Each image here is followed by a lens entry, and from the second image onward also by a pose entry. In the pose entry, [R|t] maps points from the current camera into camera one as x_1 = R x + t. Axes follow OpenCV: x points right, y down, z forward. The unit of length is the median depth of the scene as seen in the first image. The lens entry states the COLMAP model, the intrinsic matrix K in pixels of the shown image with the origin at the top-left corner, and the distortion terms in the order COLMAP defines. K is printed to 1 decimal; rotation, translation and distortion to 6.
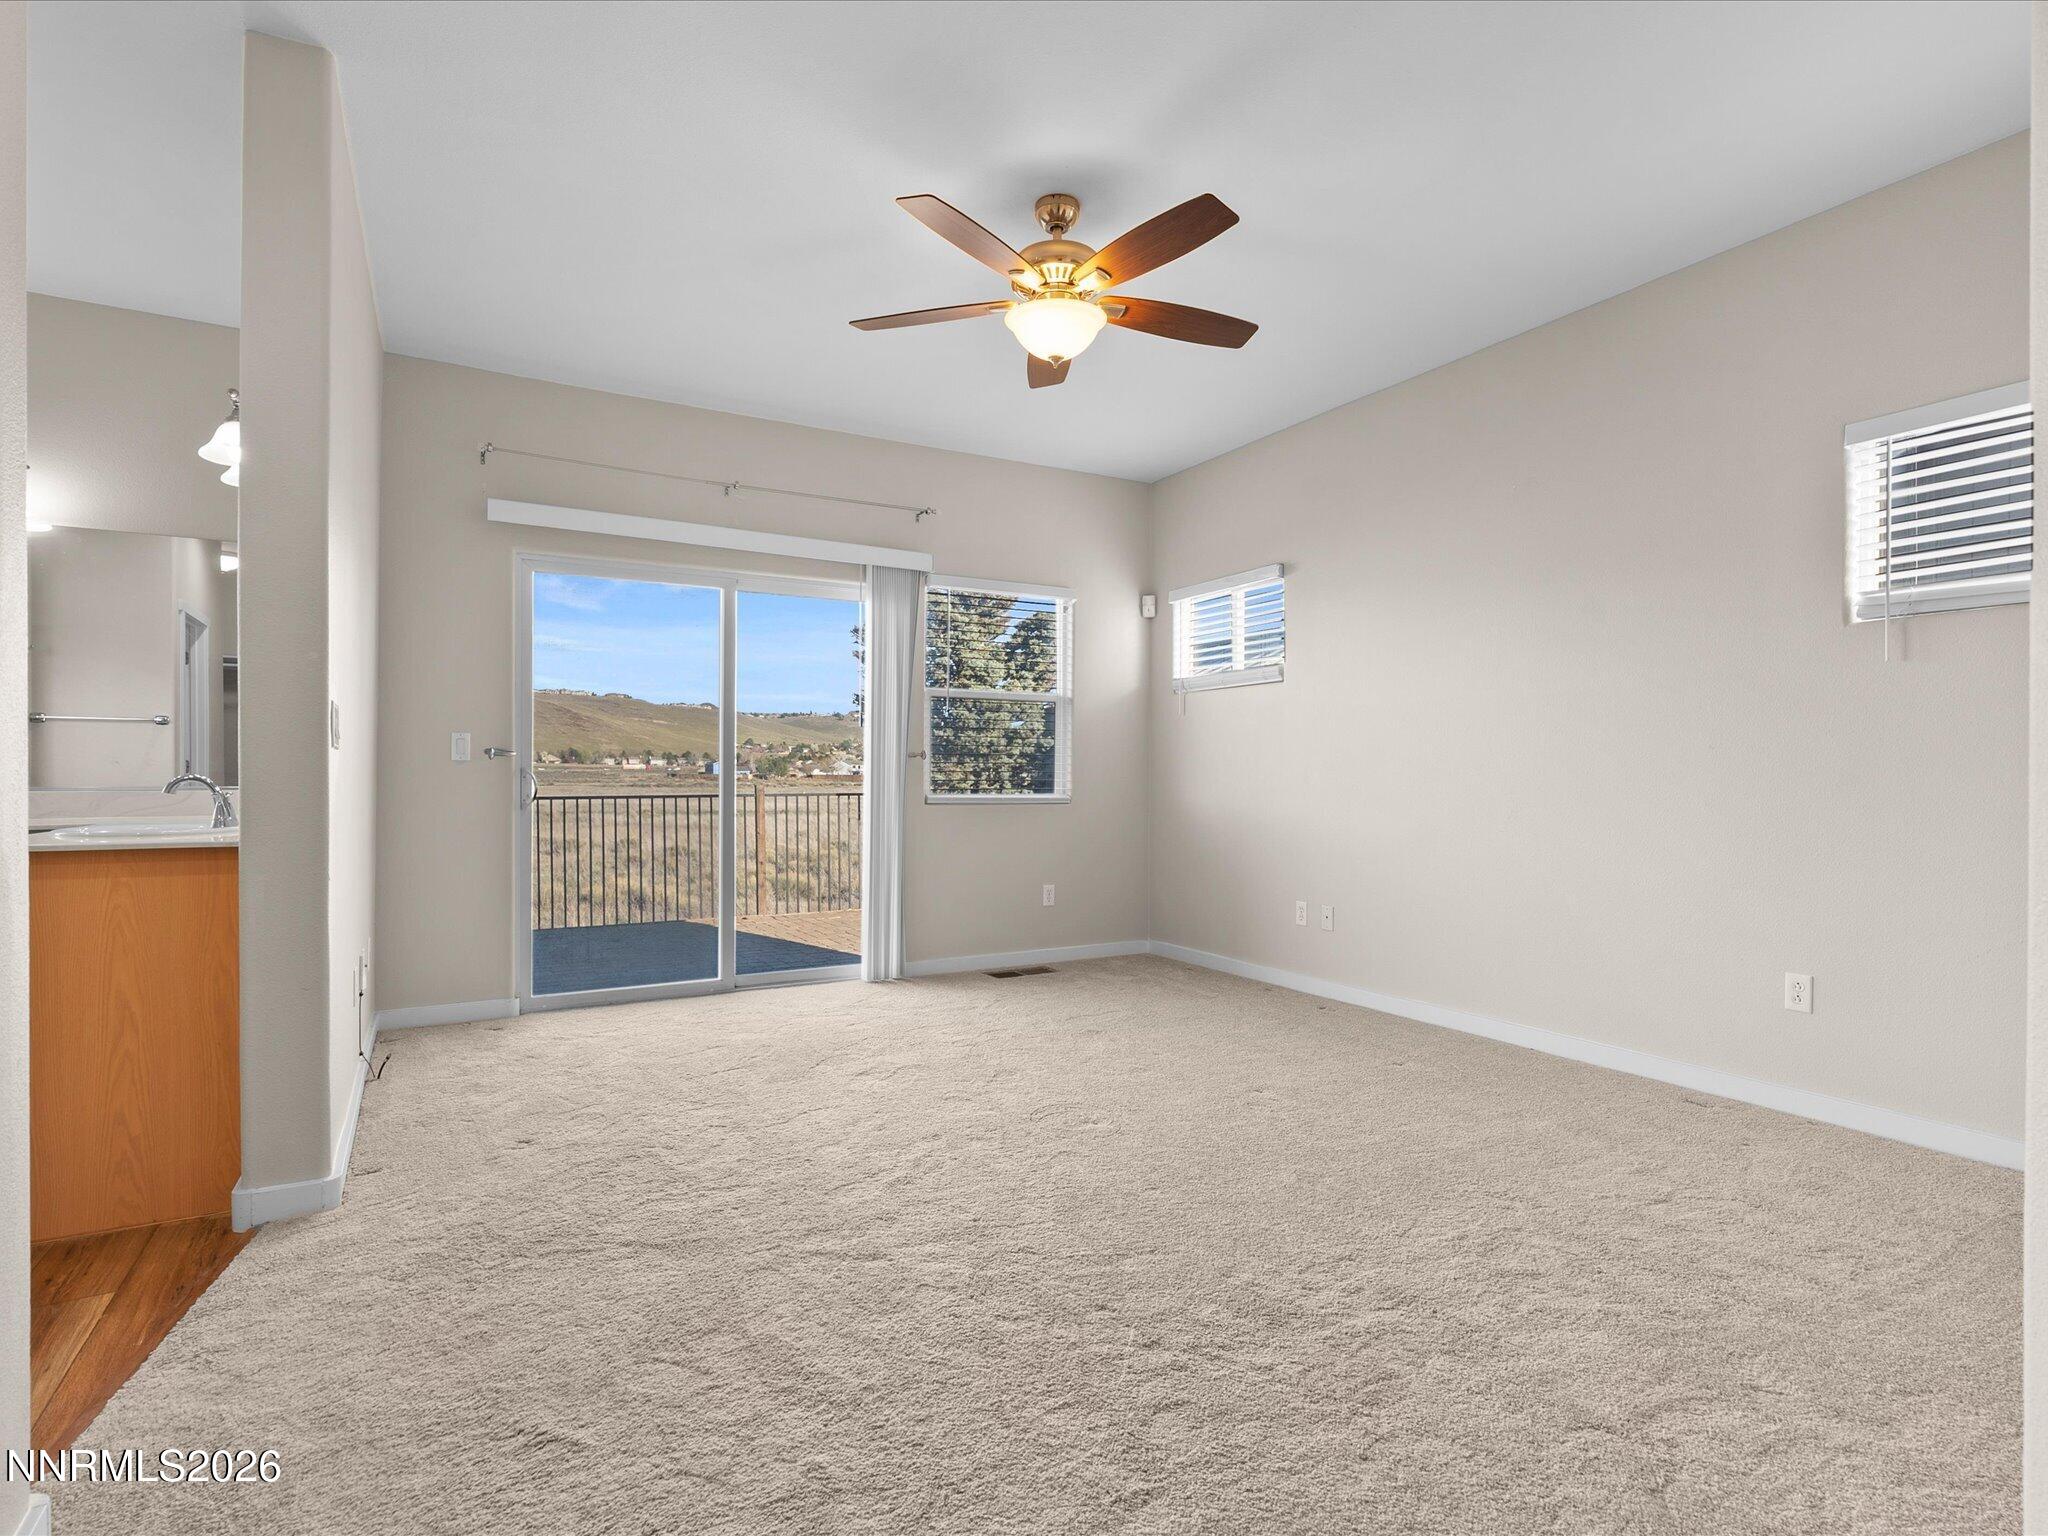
lens RADIAL K [[1046.2, 0, 1021.0], [0, 1046.2, 769.3], [0, 0, 1]] dist [-0.003512, 0.000197]
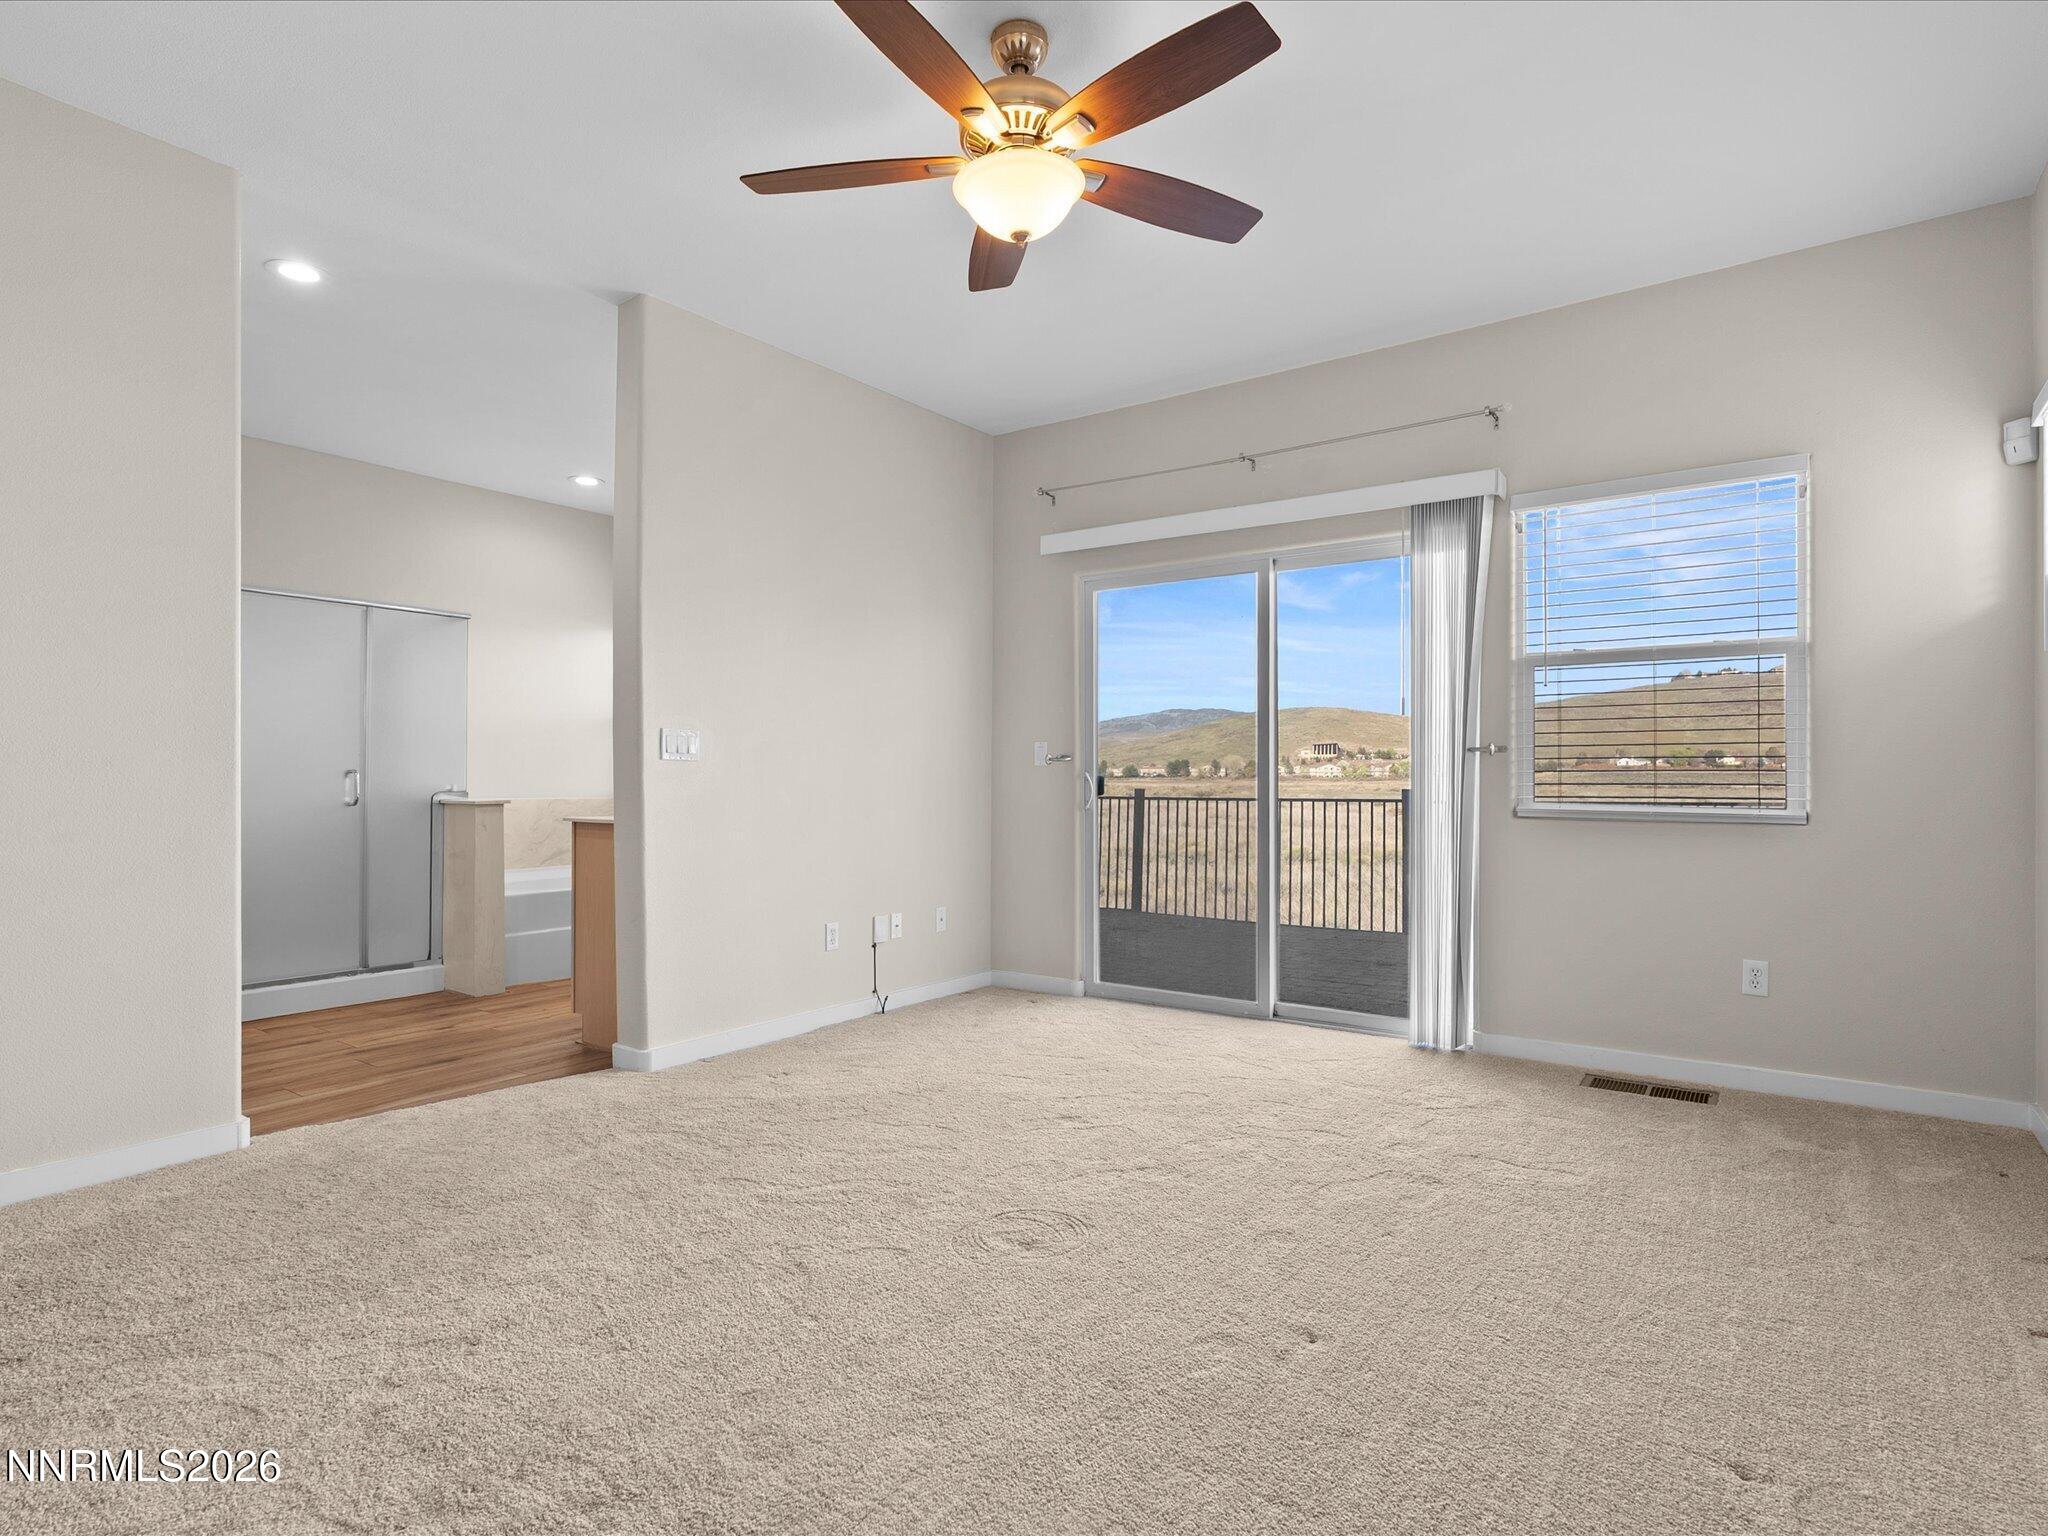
lens RADIAL K [[1069.9, 0, 1024.0], [0, 1069.9, 768.0], [0, 0, 1]] dist [-0.005712, -0.001328]
pose [[0.421863, -0.010947, -0.906593, 0.509439], [0.006343, 0.999938, -0.009123, 0.005542], [0.906637, -0.001902, 0.421906, 0.463187]]
